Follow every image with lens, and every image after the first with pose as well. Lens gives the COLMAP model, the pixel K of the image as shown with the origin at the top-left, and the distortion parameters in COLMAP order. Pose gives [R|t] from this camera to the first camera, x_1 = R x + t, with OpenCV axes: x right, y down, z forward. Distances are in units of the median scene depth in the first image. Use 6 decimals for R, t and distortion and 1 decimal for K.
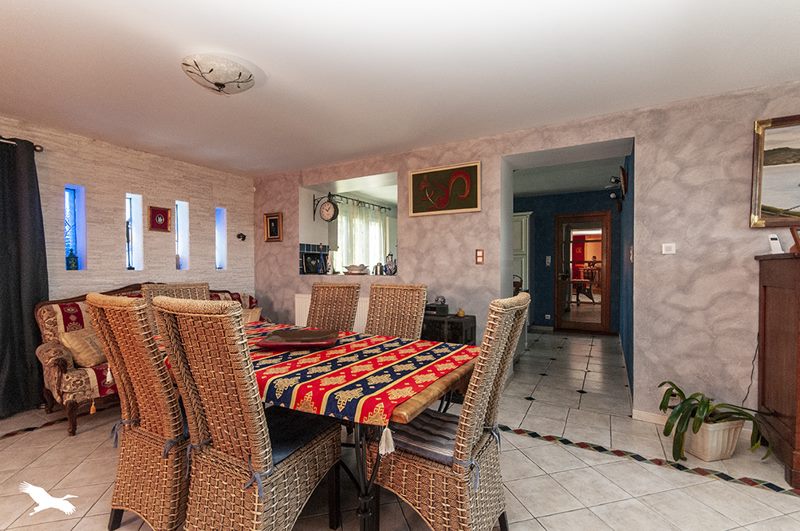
lens RADIAL K [[352.4, 0, 399.9], [0, 352.4, 269.7], [0, 0, 1]] dist [-0.002449, -0.000108]
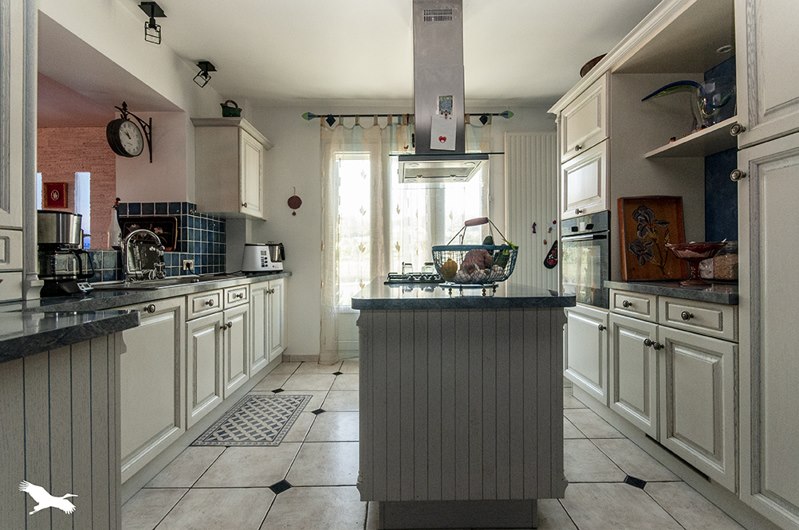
lens RADIAL K [[352.0, 0, 398.7], [0, 352.0, 260.0], [0, 0, 1]] dist [-0.002449, -0.000108]
pose [[0.512696, -0.001132, -0.858570, 0.539029], [0.003794, 0.999992, 0.000947, 0.028369], [0.858562, -0.003743, 0.512696, 1.208860]]
